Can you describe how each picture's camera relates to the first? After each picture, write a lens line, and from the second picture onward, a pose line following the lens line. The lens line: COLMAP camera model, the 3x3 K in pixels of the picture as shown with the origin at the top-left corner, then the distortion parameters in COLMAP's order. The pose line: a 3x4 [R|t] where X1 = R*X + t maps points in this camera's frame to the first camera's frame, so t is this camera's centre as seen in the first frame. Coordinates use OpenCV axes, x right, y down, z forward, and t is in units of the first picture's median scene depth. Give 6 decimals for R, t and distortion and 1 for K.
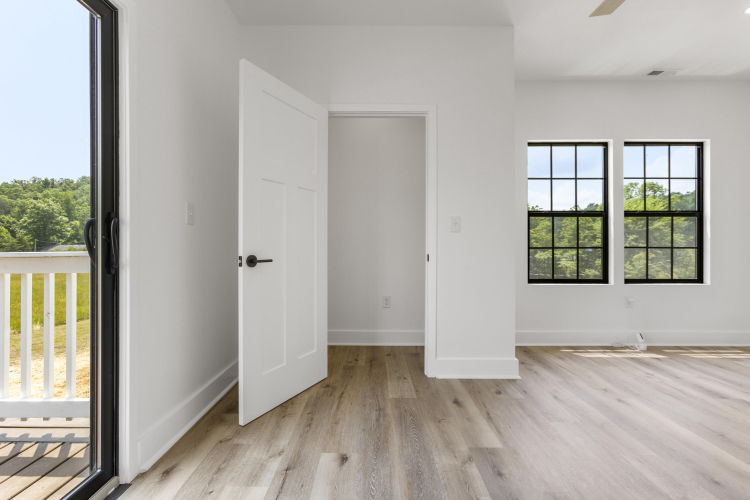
lens RADIAL K [[319.3, 0, 375.0], [0, 319.3, 250.0], [0, 0, 1]] dist [-0.000260, 0.000094]
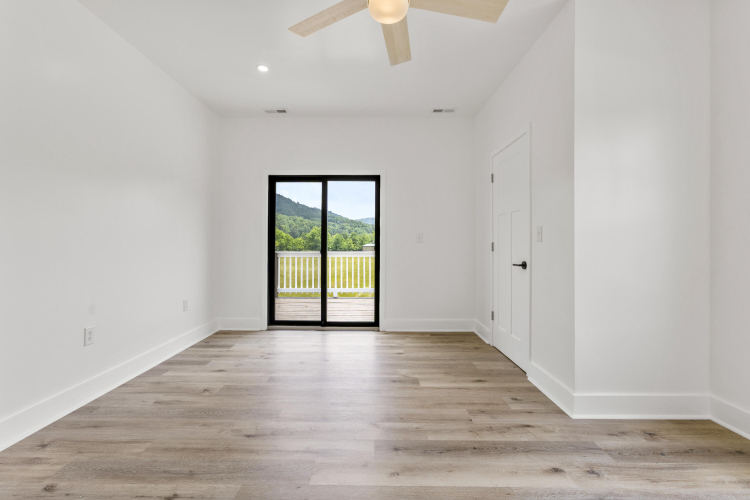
lens RADIAL K [[339.7, 0, 375.0], [0, 339.7, 250.0], [0, 0, 1]] dist [-0.001258, 0.000710]
pose [[0.007765, 0.001534, -0.999969, 1.535453], [-0.009116, 0.999957, 0.001463, -0.010481], [0.999928, 0.009104, 0.007778, 0.598369]]
